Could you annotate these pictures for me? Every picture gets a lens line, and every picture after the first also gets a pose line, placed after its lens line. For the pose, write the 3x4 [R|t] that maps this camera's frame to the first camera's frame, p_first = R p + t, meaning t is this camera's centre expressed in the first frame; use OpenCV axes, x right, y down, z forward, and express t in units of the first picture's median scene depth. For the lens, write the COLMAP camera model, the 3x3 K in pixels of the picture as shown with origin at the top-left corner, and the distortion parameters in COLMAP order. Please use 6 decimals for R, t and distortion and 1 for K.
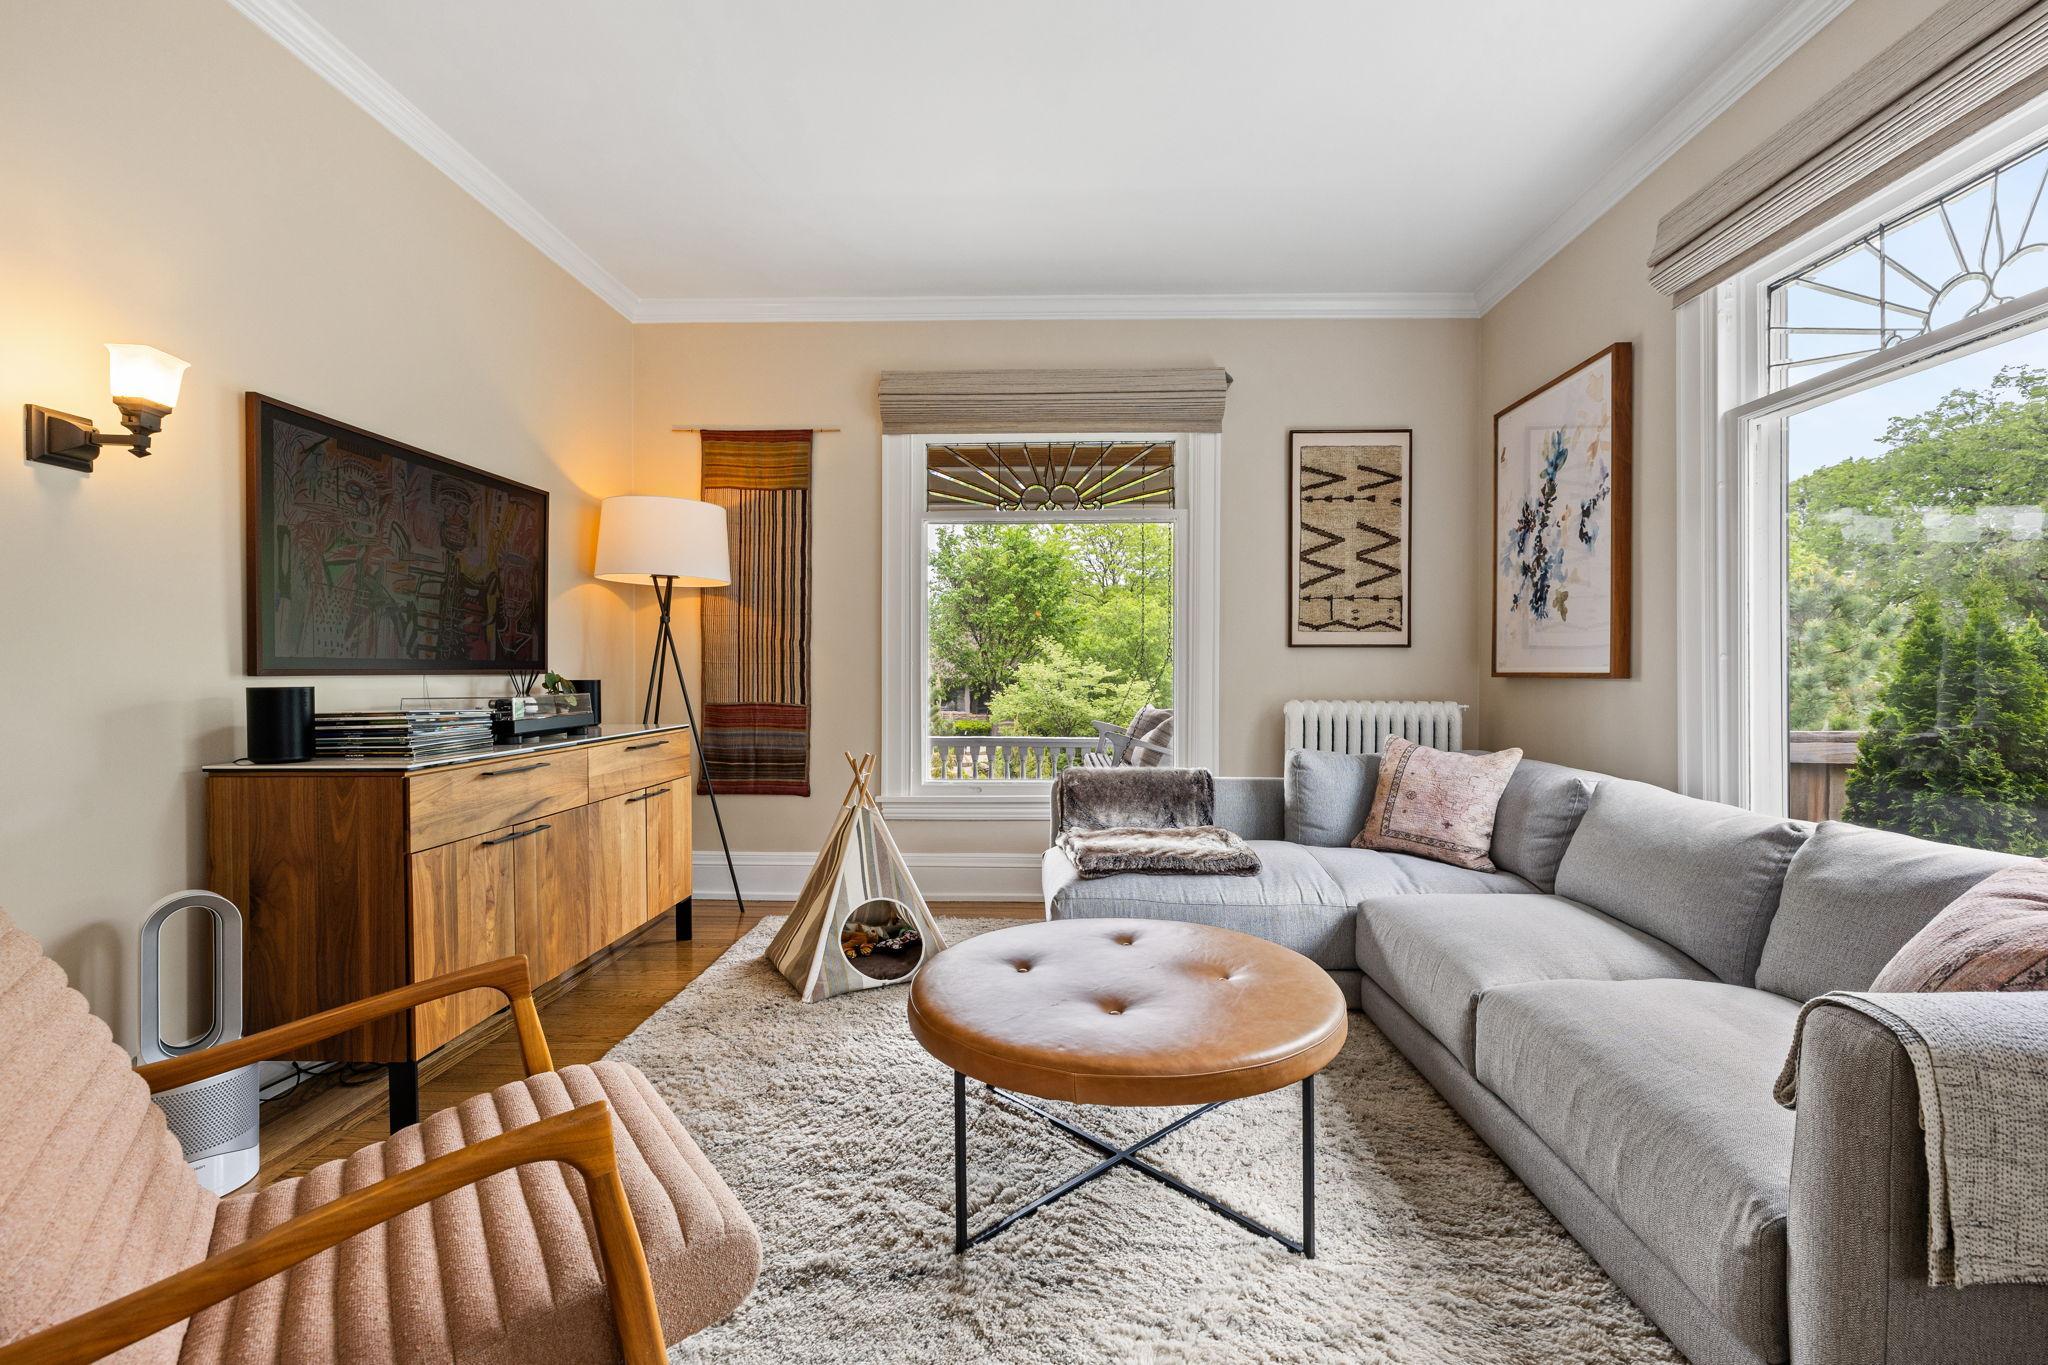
lens RADIAL K [[887.7, 0, 1018.2], [0, 887.7, 680.2], [0, 0, 1]] dist [0.009826, 0.000079]
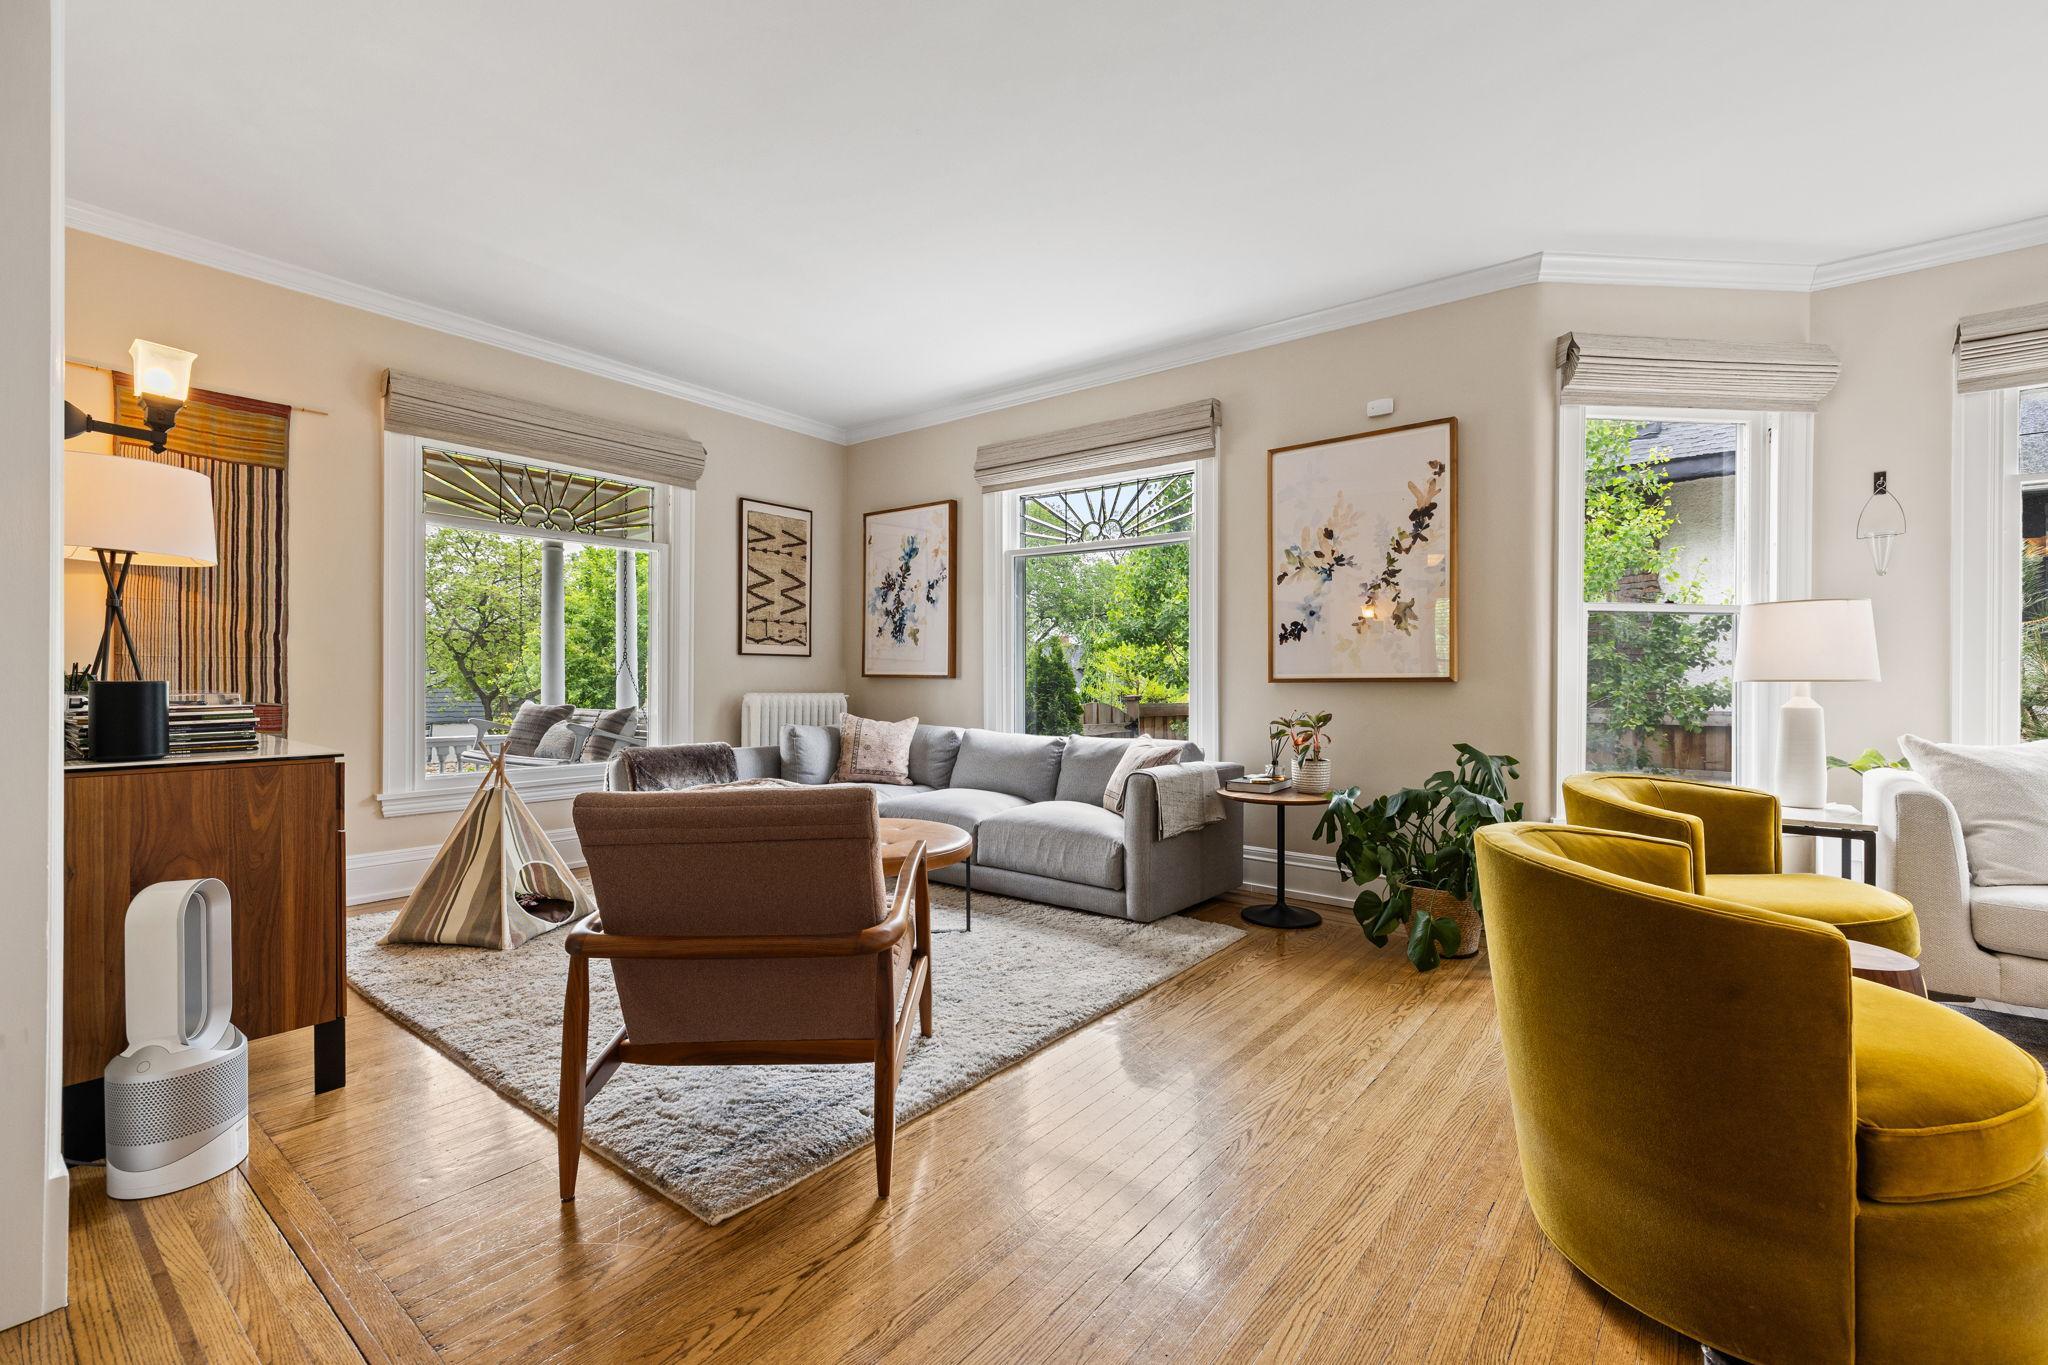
lens RADIAL K [[887.7, 0, 1031.8], [0, 887.7, 680.5], [0, 0, 1]] dist [0.009826, 0.000079]
pose [[0.590740, 0.001722, 0.806860, -0.616447], [-0.001279, 0.999998, -0.001198, 0.004299], [-0.806861, -0.000325, 0.590742, -0.202554]]
